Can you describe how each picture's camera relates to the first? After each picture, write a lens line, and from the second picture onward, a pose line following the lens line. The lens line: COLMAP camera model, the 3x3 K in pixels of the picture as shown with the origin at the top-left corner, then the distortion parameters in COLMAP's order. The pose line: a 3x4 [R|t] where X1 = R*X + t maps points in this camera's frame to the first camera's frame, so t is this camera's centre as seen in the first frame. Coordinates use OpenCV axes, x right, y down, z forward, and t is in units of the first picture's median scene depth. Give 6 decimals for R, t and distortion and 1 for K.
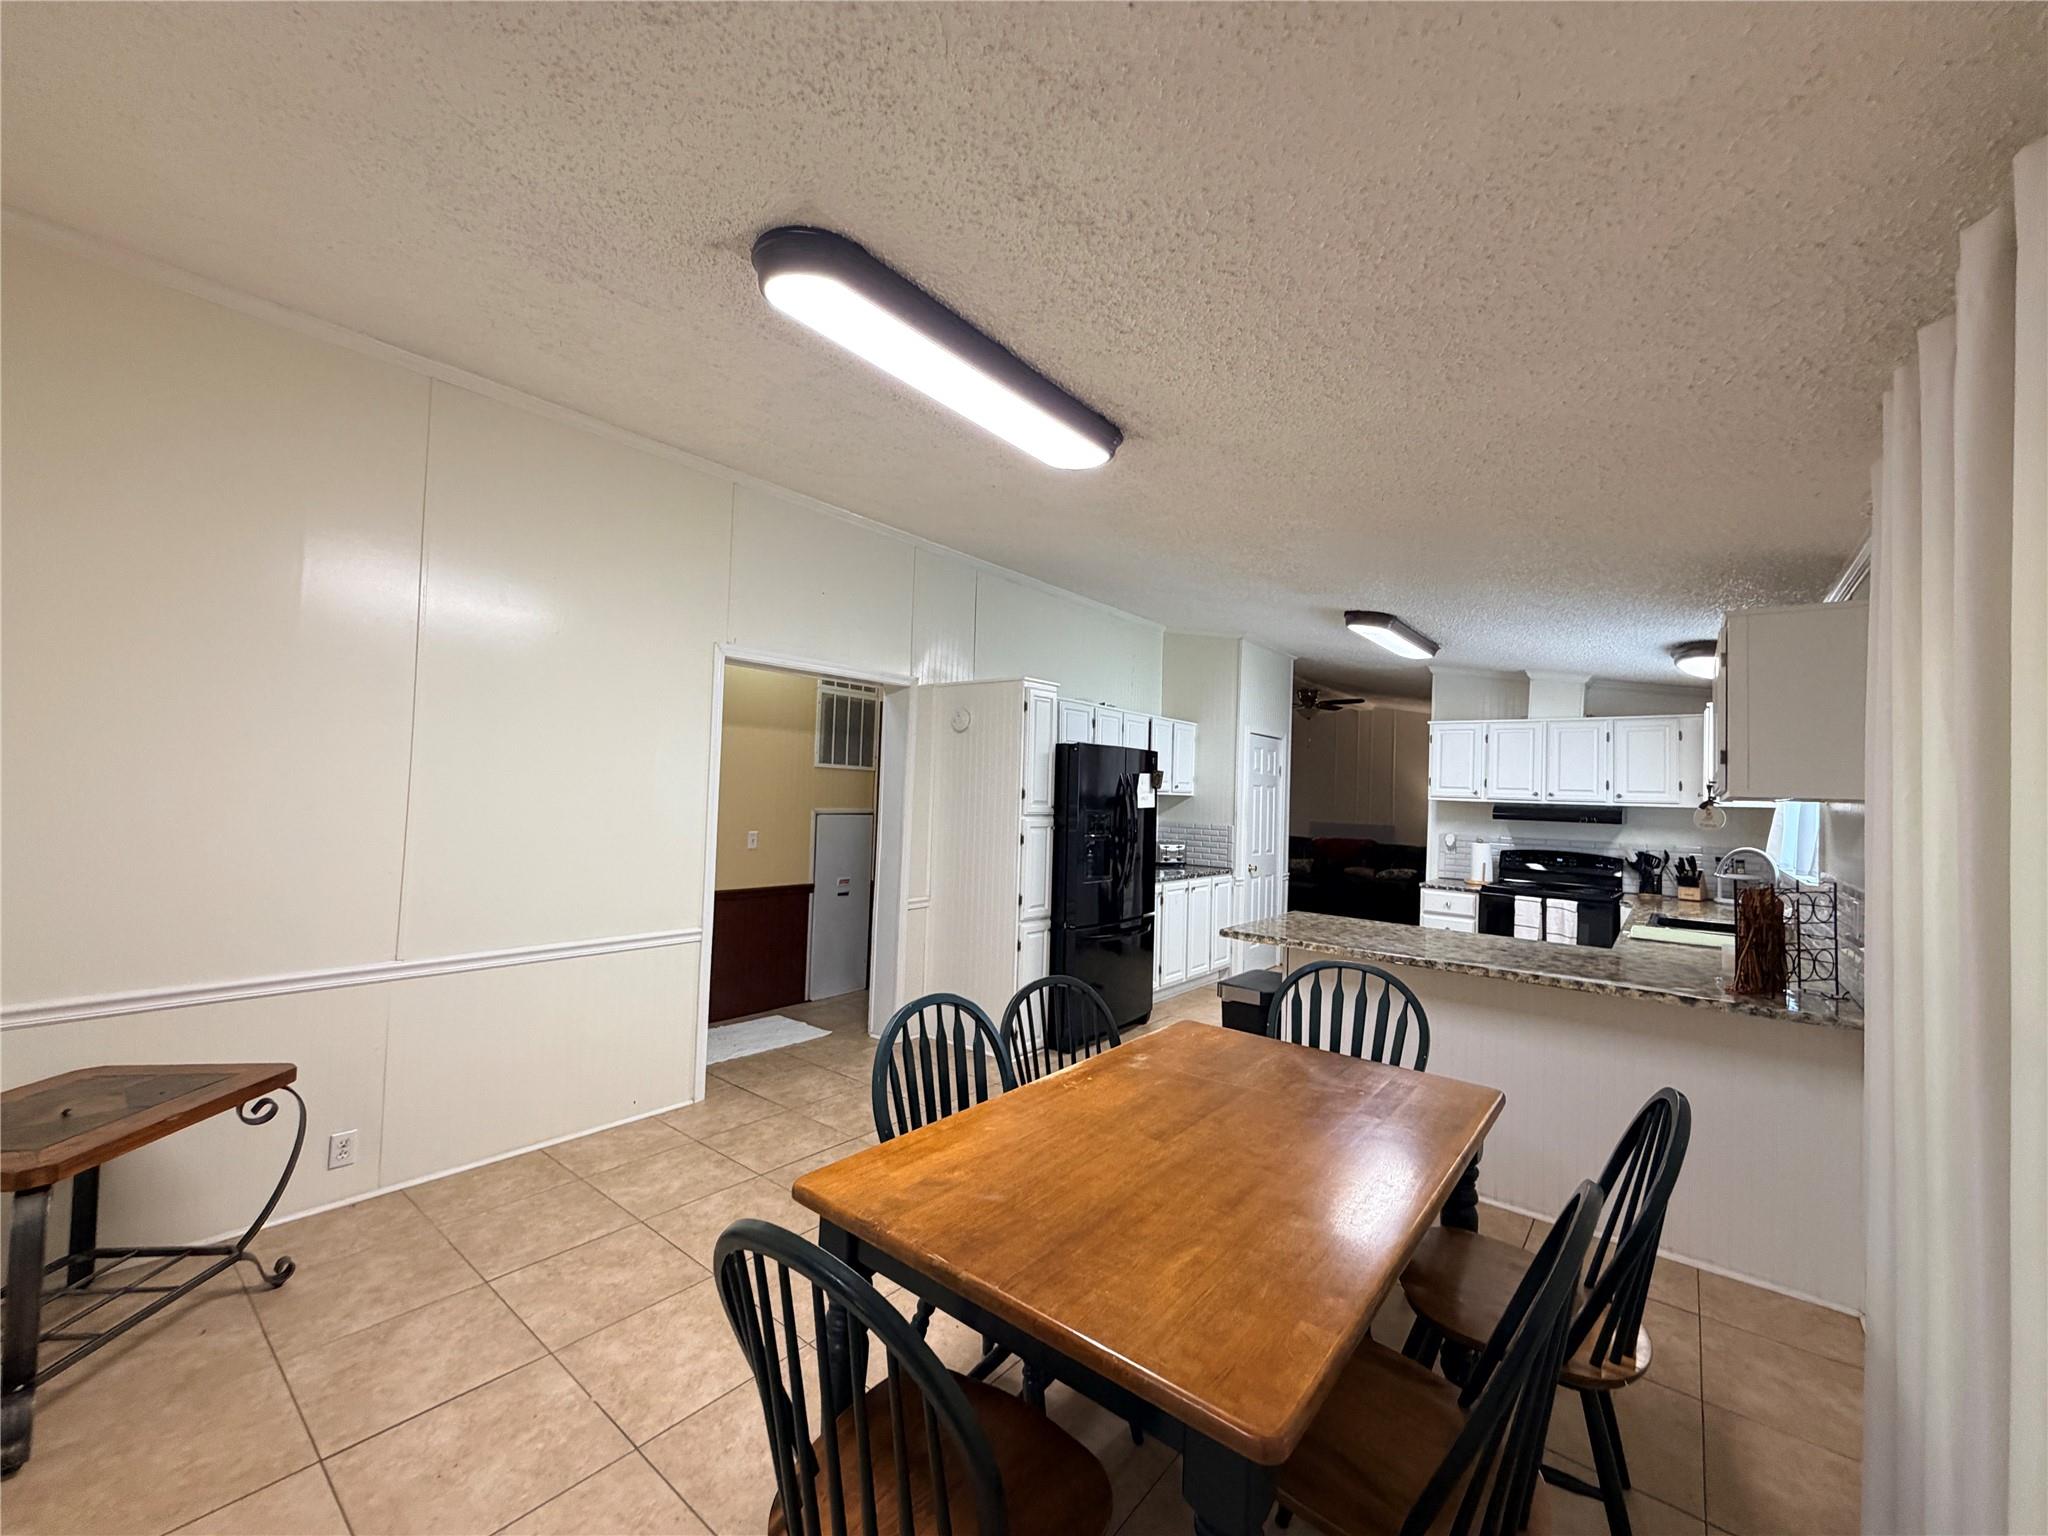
lens RADIAL K [[824.5, 0, 1019.0], [0, 824.5, 766.5], [0, 0, 1]] dist [0.011348, -0.000012]
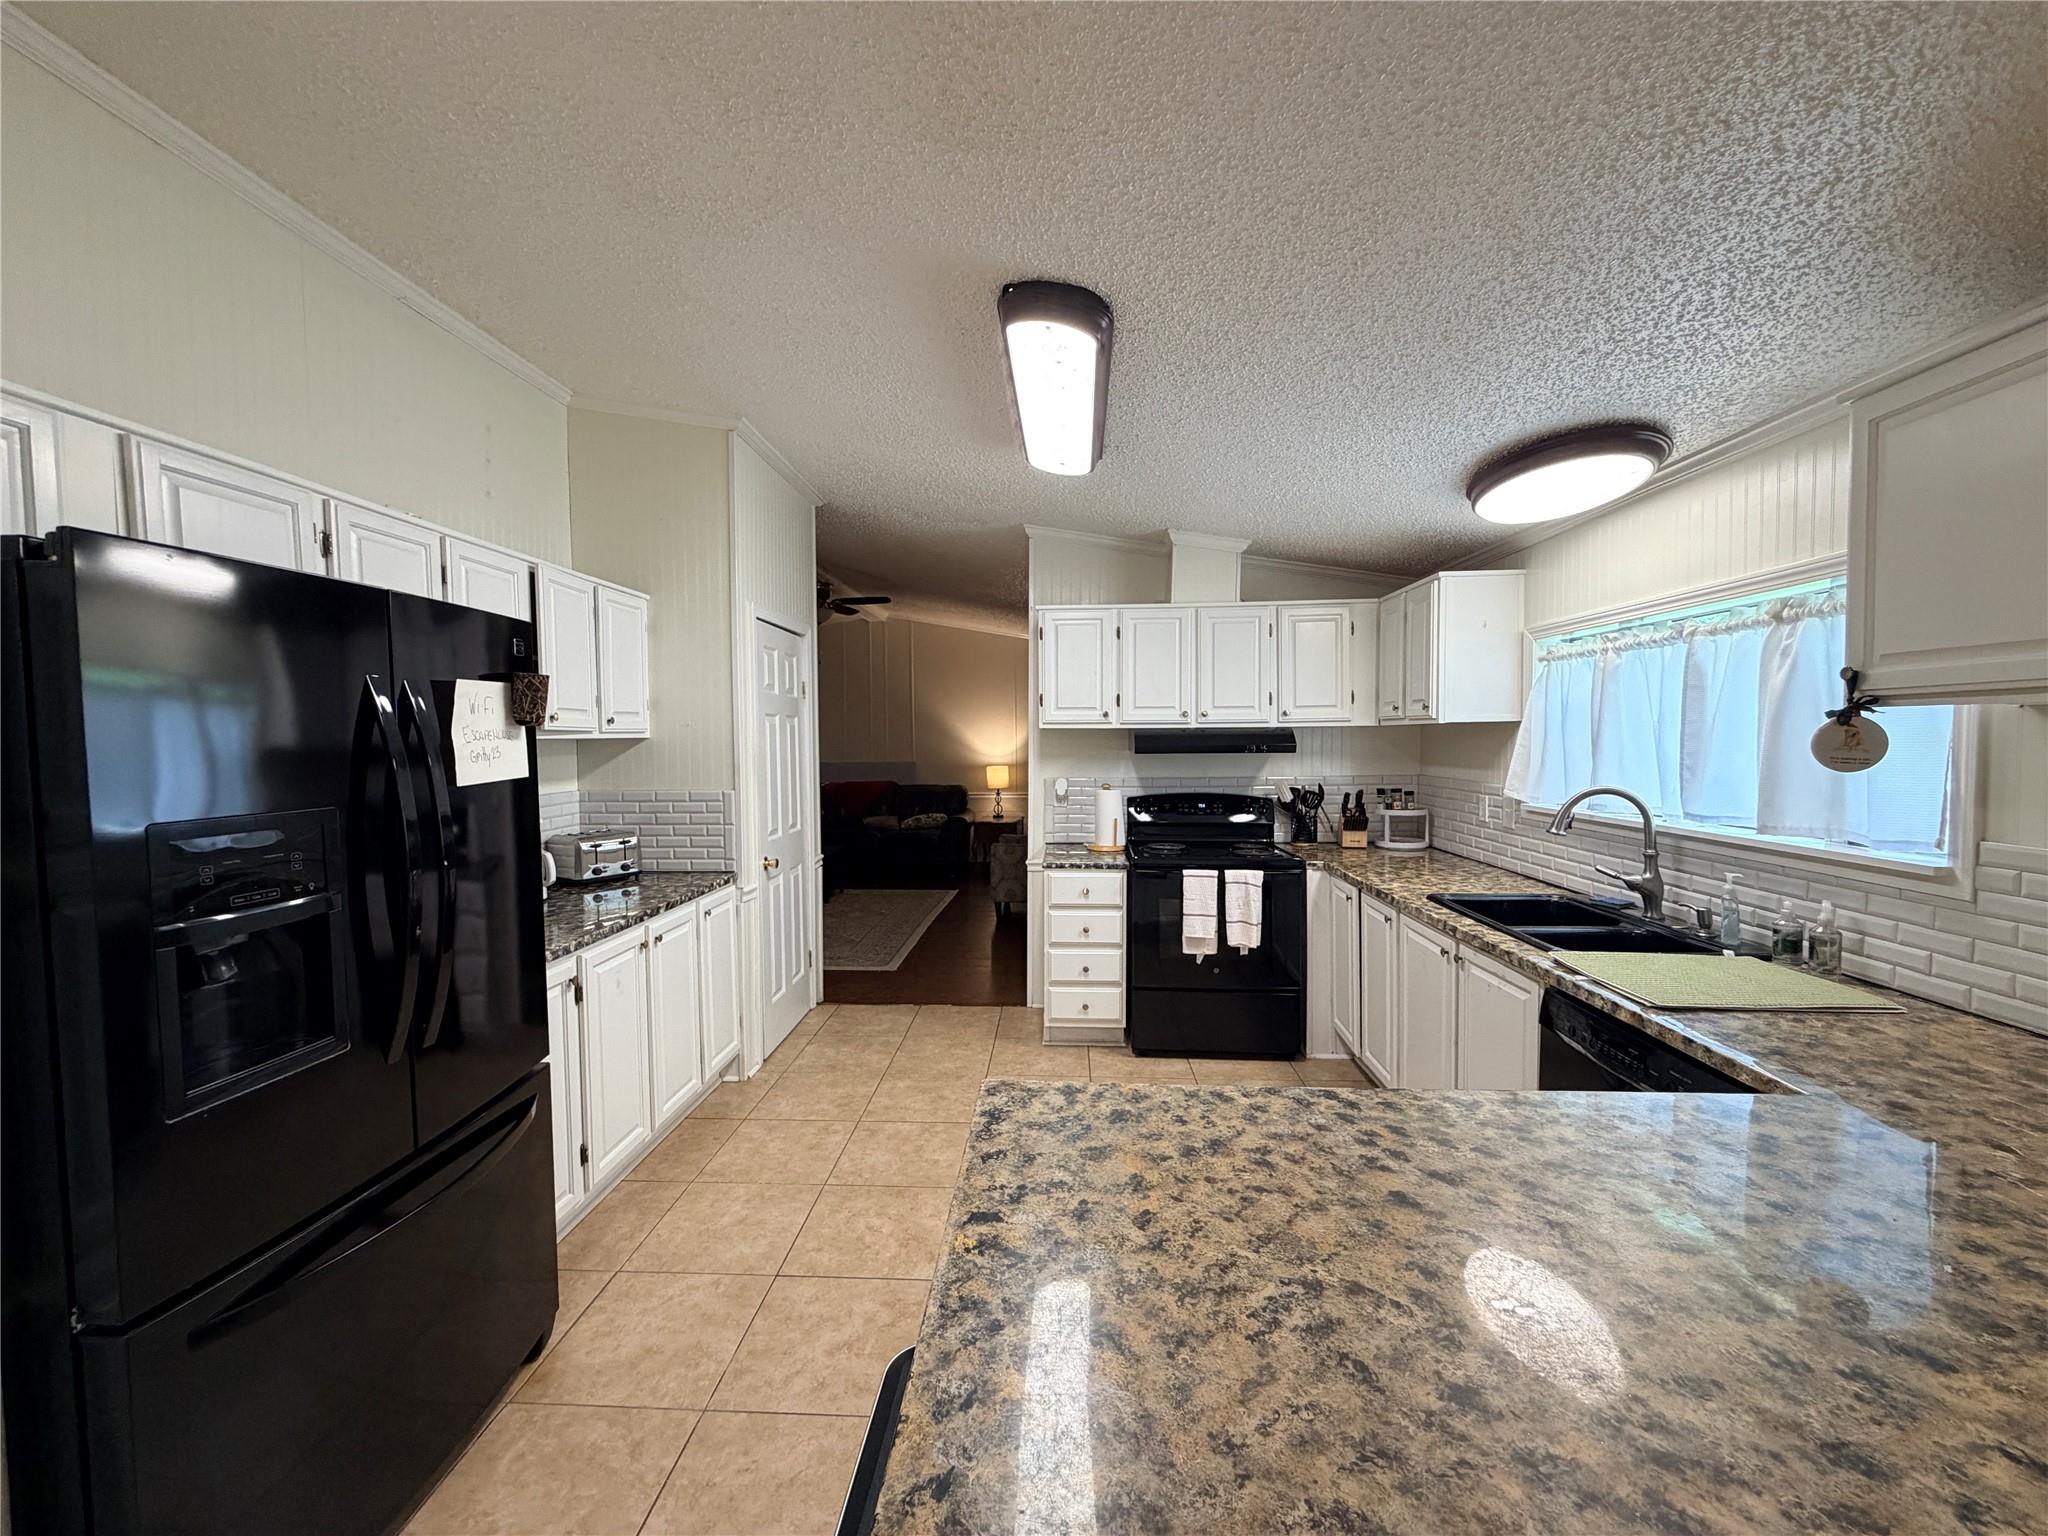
lens RADIAL K [[824.5, 0, 1017.9], [0, 824.5, 766.5], [0, 0, 1]] dist [0.011348, -0.000012]
pose [[0.814563, -0.063132, 0.576630, 0.117284], [0.017363, 0.996268, 0.084549, 0.016384], [-0.579816, -0.058858, 0.812619, 0.523245]]
